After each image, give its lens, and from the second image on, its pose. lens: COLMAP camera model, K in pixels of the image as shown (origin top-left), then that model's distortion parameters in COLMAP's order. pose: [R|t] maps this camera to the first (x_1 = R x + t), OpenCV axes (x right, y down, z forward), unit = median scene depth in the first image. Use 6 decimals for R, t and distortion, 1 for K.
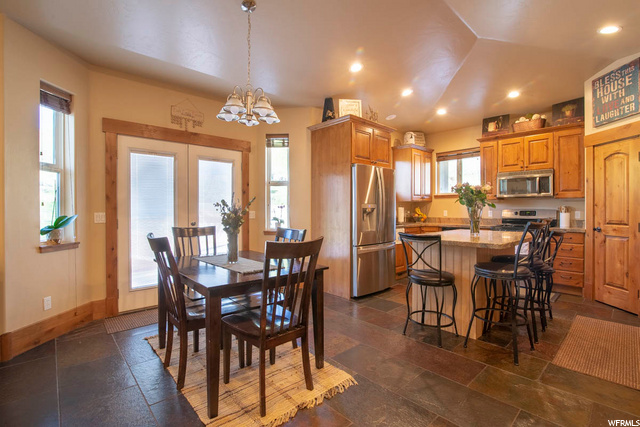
lens RADIAL K [[295.3, 0, 318.1], [0, 295.3, 209.8], [0, 0, 1]] dist [-0.012415, -0.000527]
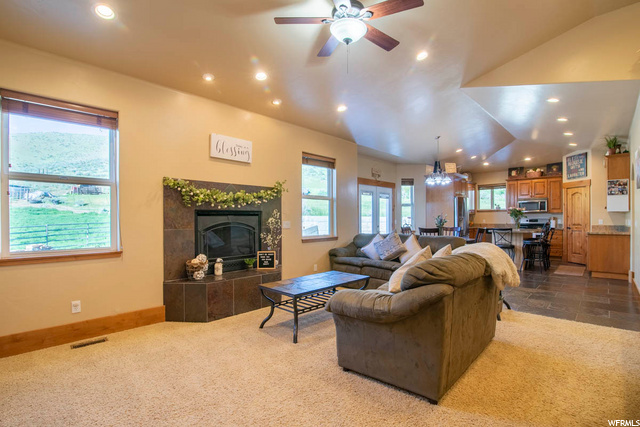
lens RADIAL K [[295.3, 0, 323.8], [0, 295.3, 219.0], [0, 0, 1]] dist [-0.012415, -0.000527]
pose [[0.997883, -0.004533, 0.064871, -0.756579], [0.004574, 0.999989, -0.000493, -0.003985], [-0.064868, 0.000789, 0.997894, -0.794314]]
